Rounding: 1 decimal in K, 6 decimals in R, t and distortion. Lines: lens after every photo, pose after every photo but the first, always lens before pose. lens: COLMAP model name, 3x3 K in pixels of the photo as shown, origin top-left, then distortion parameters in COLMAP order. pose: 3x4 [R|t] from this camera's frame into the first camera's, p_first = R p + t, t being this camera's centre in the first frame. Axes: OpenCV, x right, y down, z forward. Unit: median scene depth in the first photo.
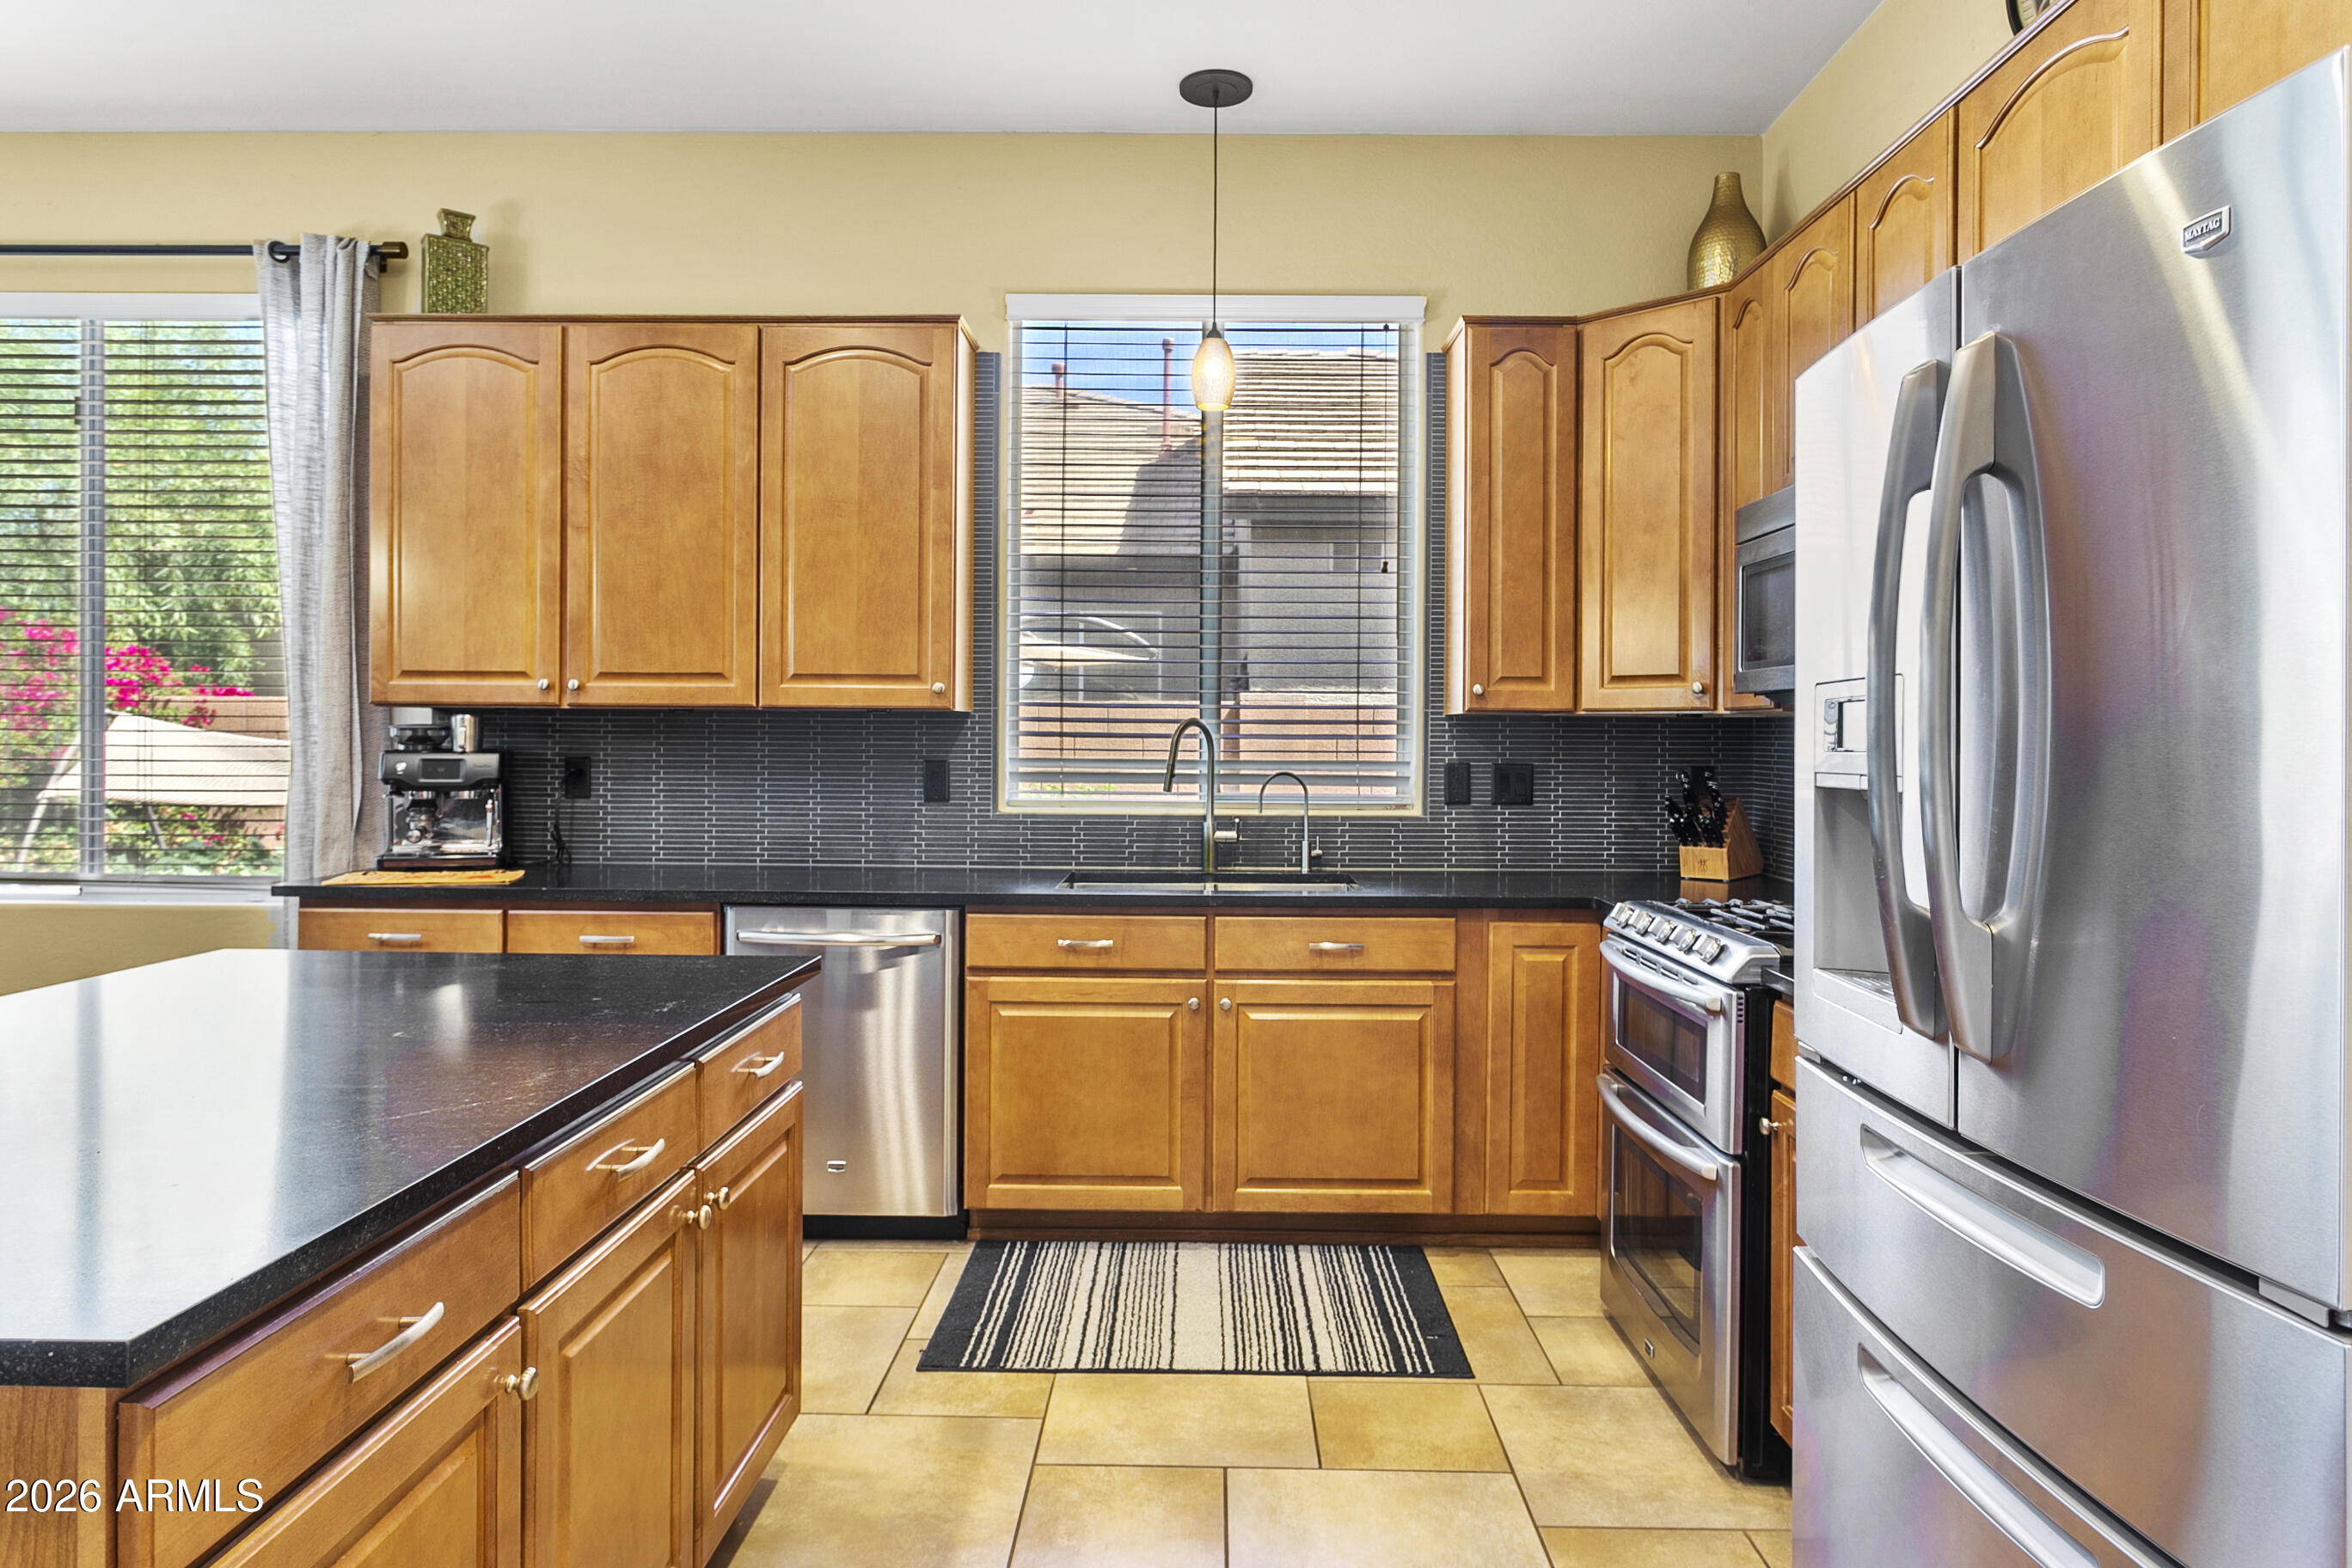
lens RADIAL K [[1432.9, 0, 1195.6], [0, 1432.9, 737.7], [0, 0, 1]] dist [-0.016204, 0.011914]
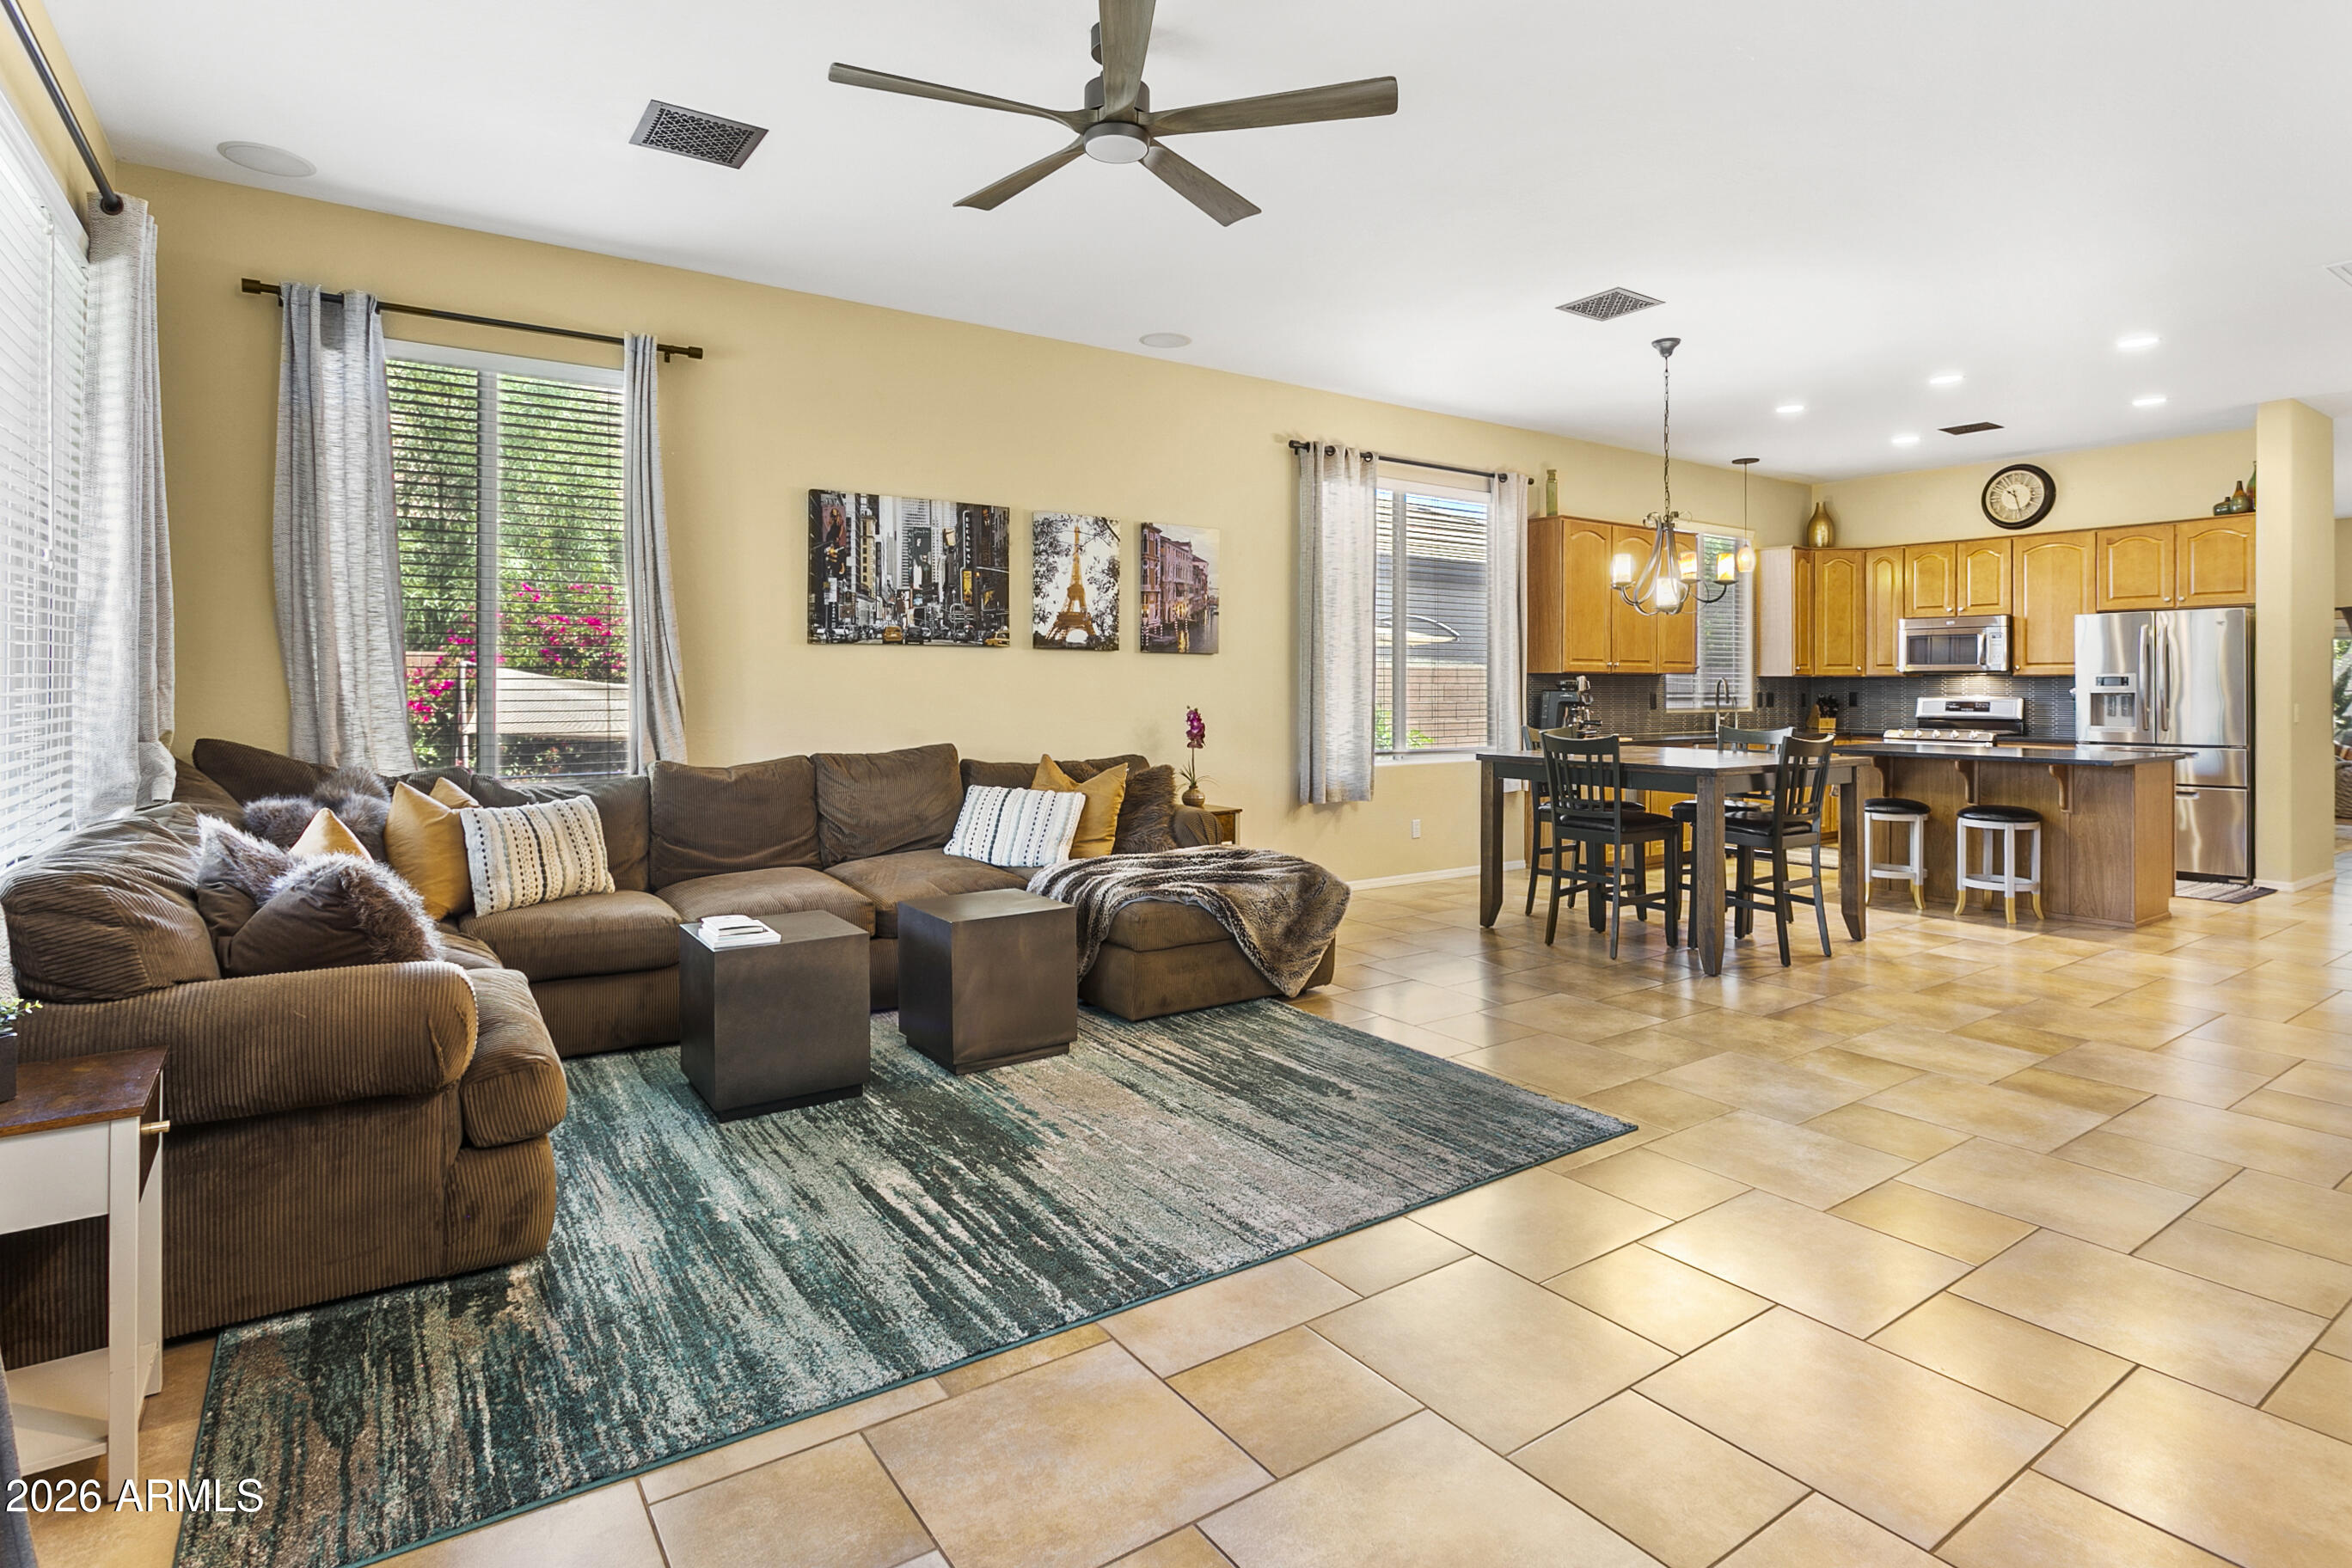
lens RADIAL K [[1197.3, 0, 1180.8], [0, 1197.3, 689.8], [0, 0, 1]] dist [-0.011667, 0.001353]
pose [[0.810476, -0.007091, 0.585729, -2.347576], [0.004770, 0.999973, 0.005507, -0.007166], [-0.585752, -0.001669, 0.810488, -0.297697]]
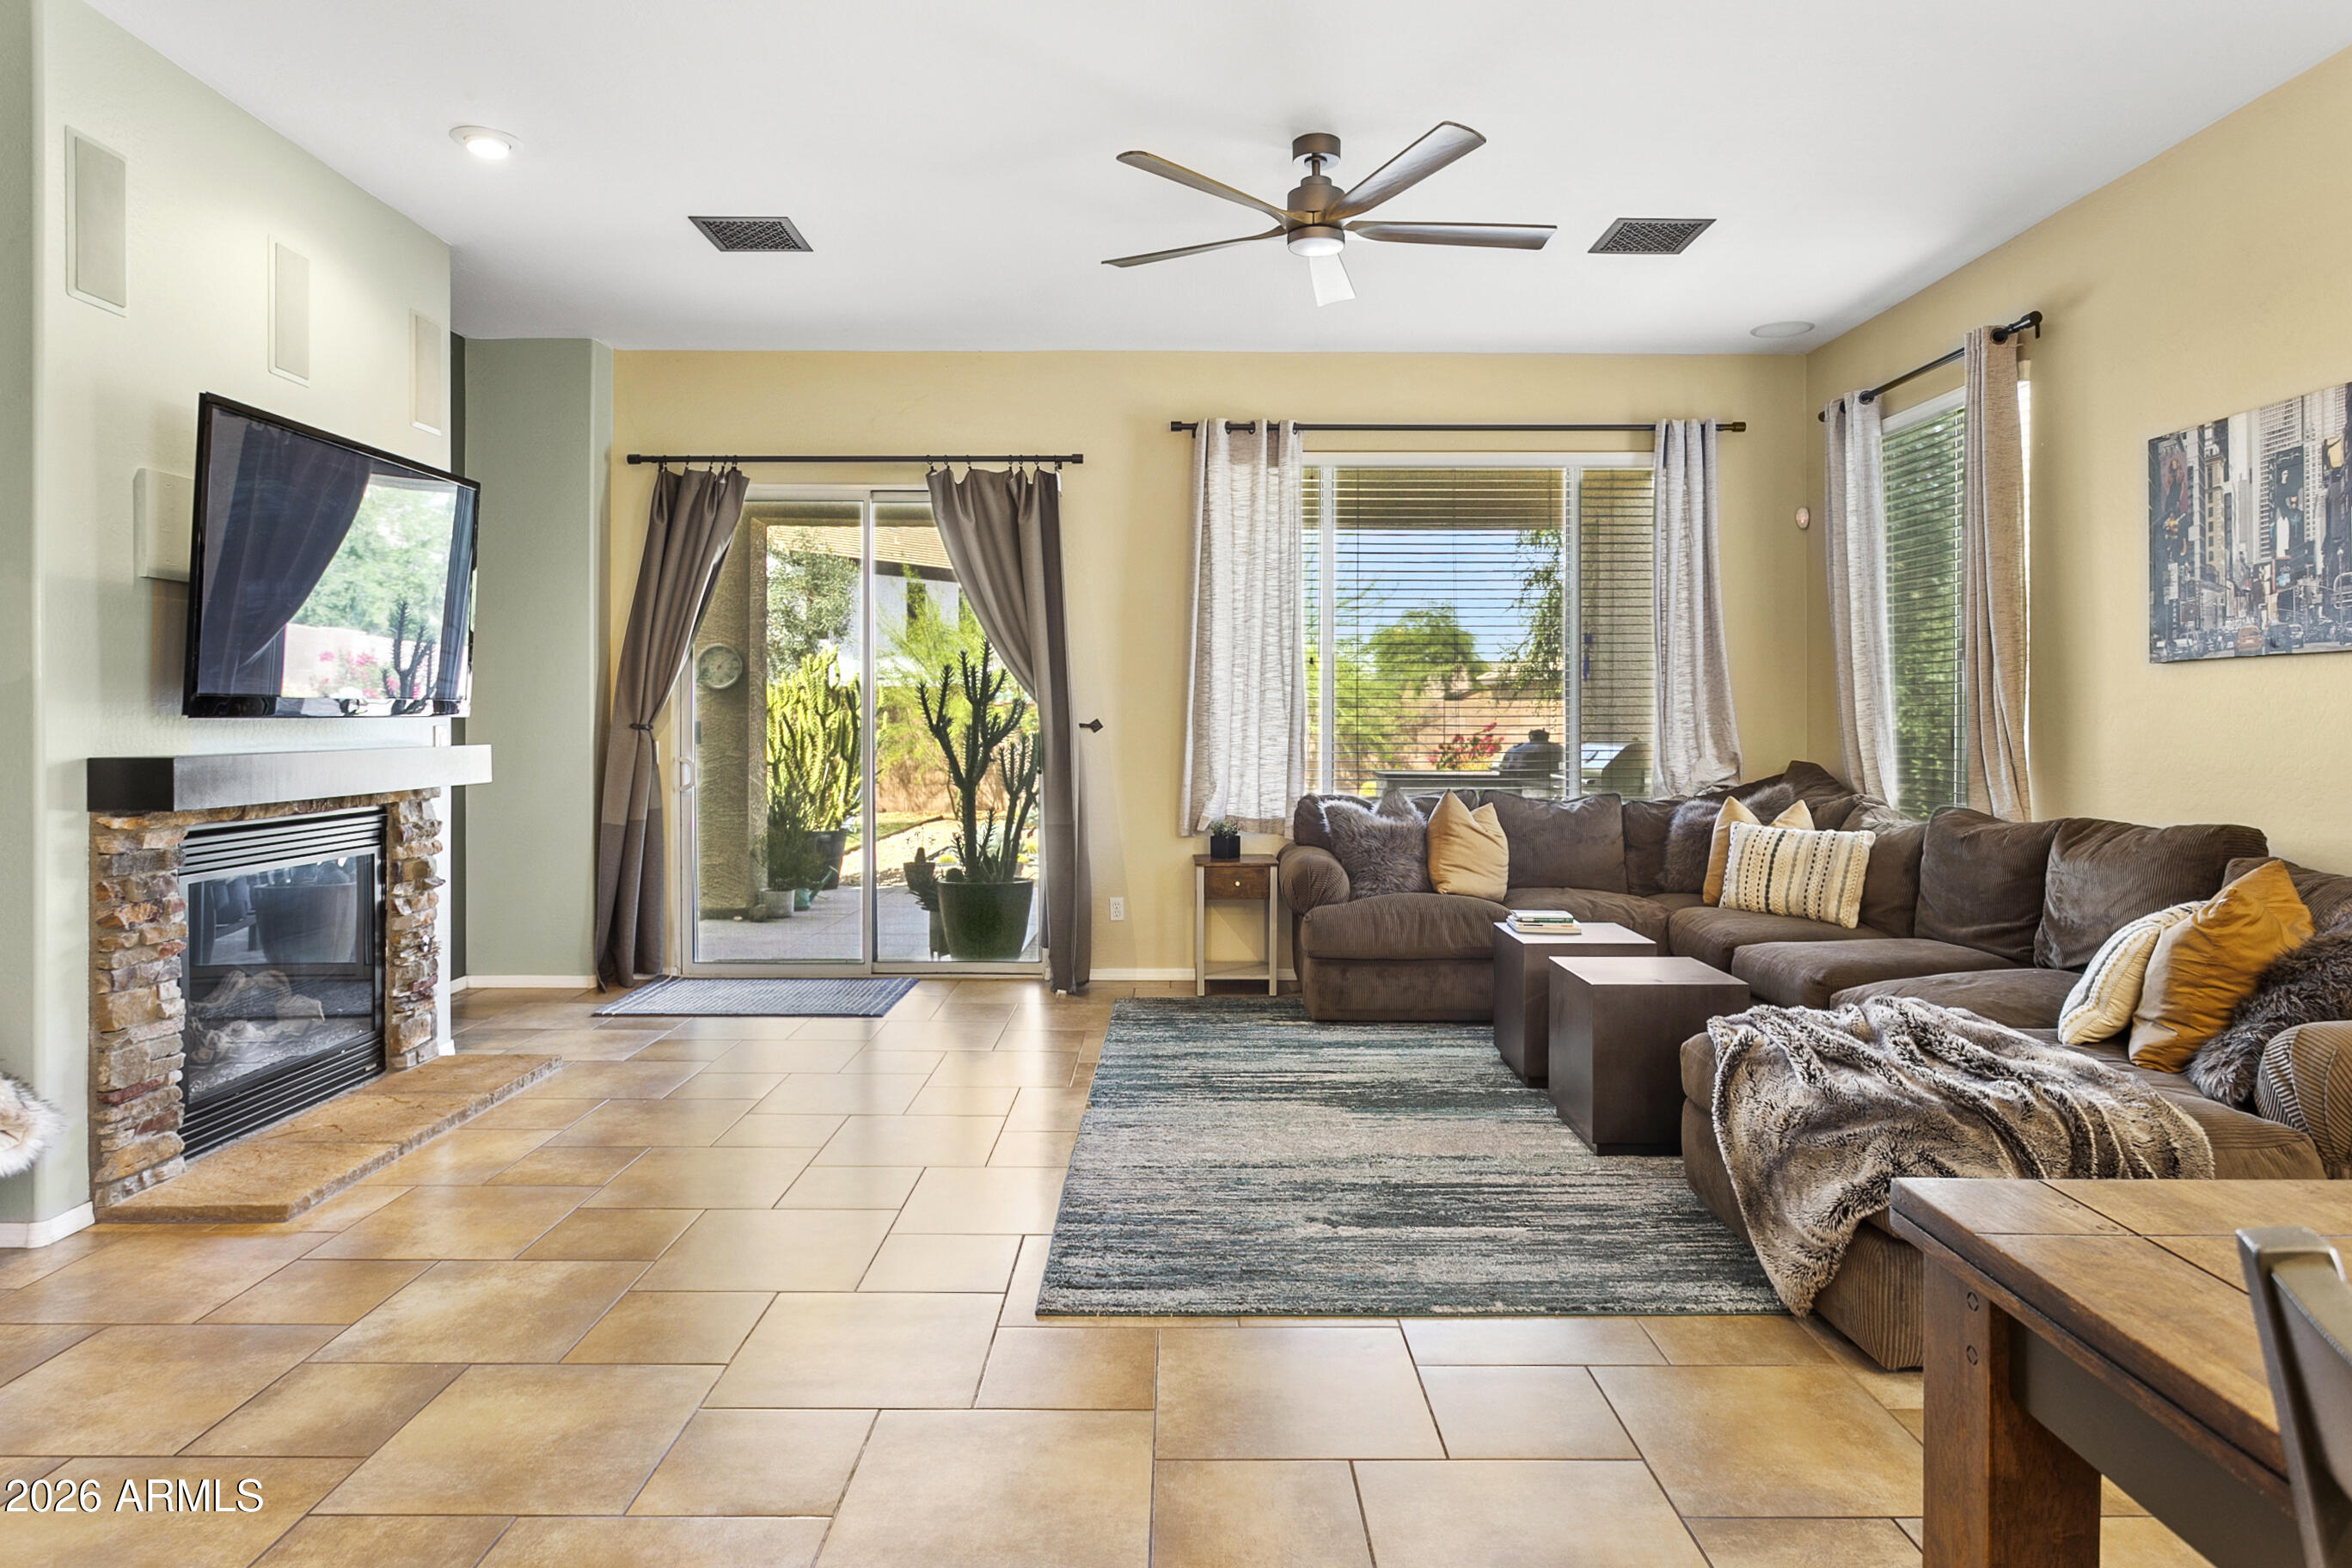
lens RADIAL K [[1346.7, 0, 1179.5], [0, 1346.7, 721.5], [0, 0, 1]] dist [-0.014496, 0.004771]
pose [[0.018823, -0.002835, -0.999819, -0.803816], [-0.004521, 0.999986, -0.002921, -0.001928], [0.999813, 0.004575, 0.018810, 0.286935]]
